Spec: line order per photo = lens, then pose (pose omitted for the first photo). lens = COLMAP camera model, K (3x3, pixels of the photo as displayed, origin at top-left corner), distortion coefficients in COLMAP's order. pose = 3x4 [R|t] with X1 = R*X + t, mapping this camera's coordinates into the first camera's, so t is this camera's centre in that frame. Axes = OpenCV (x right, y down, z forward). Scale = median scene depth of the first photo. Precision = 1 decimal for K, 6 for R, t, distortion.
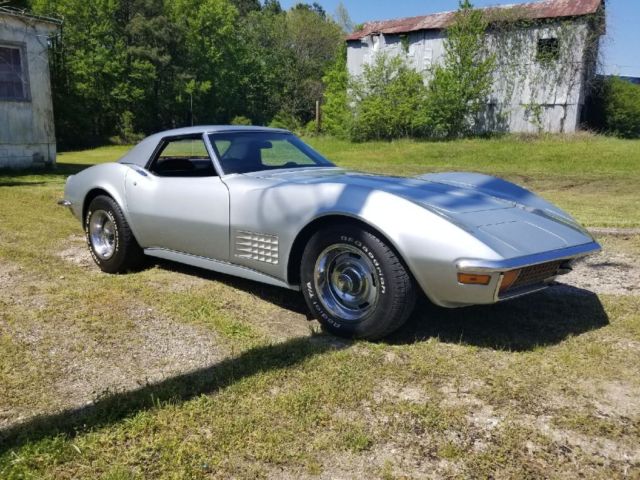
lens RADIAL K [[511.2, 0, 317.5], [0, 511.2, 239.3], [0, 0, 1]] dist [-0.014940, 0.009073]
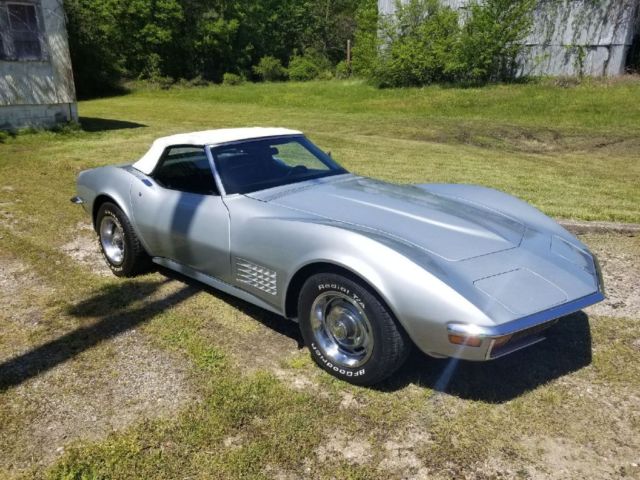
lens RADIAL K [[511.2, 0, 322.5], [0, 511.2, 242.0], [0, 0, 1]] dist [-0.014940, 0.009073]
pose [[0.998422, 0.009043, -0.055418, 0.017751], [-0.002151, 0.992382, 0.123178, -0.026550], [0.056110, -0.122865, 0.990836, 0.000293]]
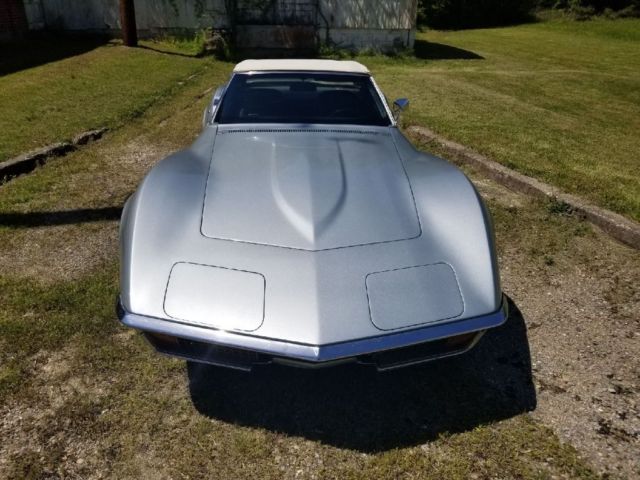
lens RADIAL K [[511.2, 0, 313.8], [0, 511.2, 243.1], [0, 0, 1]] dist [-0.014940, 0.009073]
pose [[0.658712, 0.322646, -0.679704, 0.128312], [-0.149256, 0.941469, 0.302256, -0.039626], [0.737442, -0.097649, 0.668314, 0.072404]]
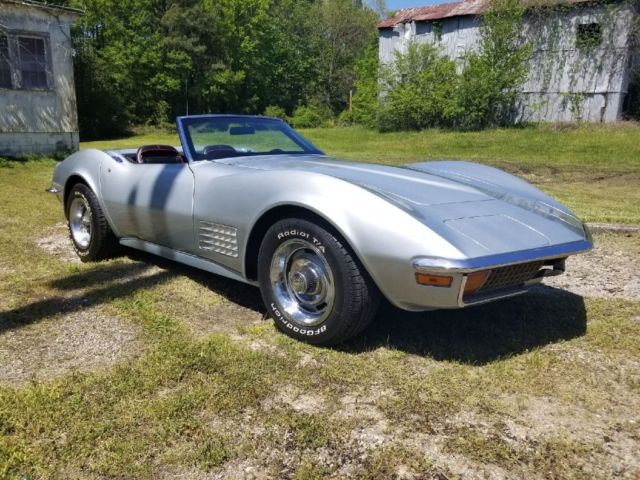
lens RADIAL K [[511.2, 0, 317.0], [0, 511.2, 235.4], [0, 0, 1]] dist [-0.014940, 0.009073]
pose [[0.997131, 0.017342, -0.073676, 0.027450], [-0.016510, 0.999793, 0.011886, -0.000894], [0.073867, -0.010636, 0.997211, 0.009566]]
